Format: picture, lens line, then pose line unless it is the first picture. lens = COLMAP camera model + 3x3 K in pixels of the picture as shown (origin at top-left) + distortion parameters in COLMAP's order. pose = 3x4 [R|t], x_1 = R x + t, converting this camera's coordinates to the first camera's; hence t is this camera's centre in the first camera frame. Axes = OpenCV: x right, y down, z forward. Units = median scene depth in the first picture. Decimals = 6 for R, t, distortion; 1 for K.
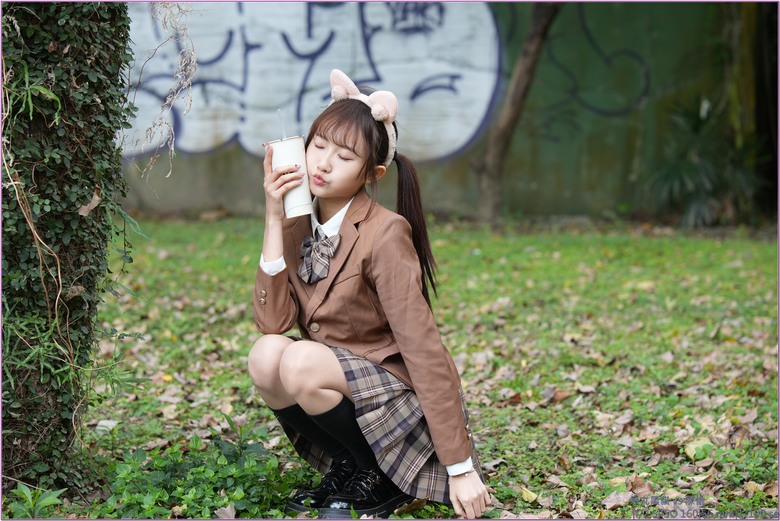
lens RADIAL K [[1895.4, 0, 390.9], [0, 1895.4, 253.1], [0, 0, 1]] dist [0.245512, 0.280265]
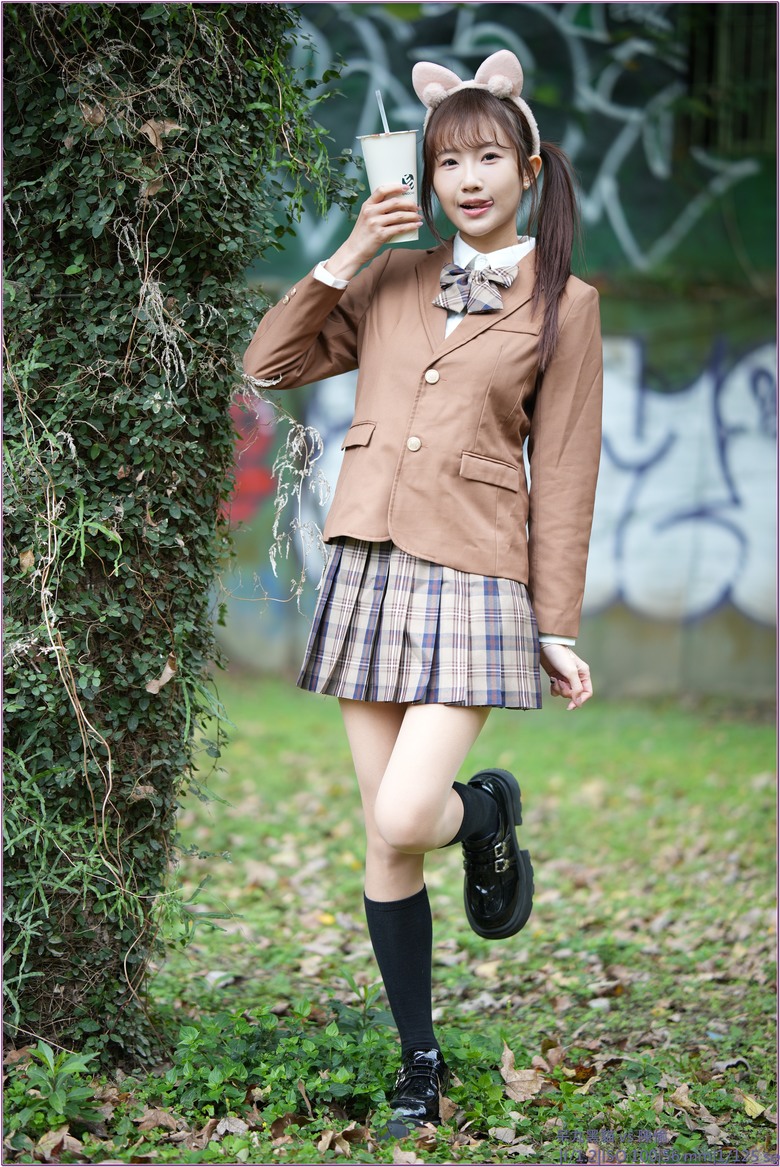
lens RADIAL K [[2850.0, 0, 393.3], [0, 2850.0, 611.7], [0, 0, 1]] dist [0.268210, -0.037549]
pose [[0.987909, 0.035423, -0.150935, 0.100849], [-0.042616, 0.998091, -0.044693, -0.005197], [0.149063, 0.050585, 0.987533, -0.106370]]
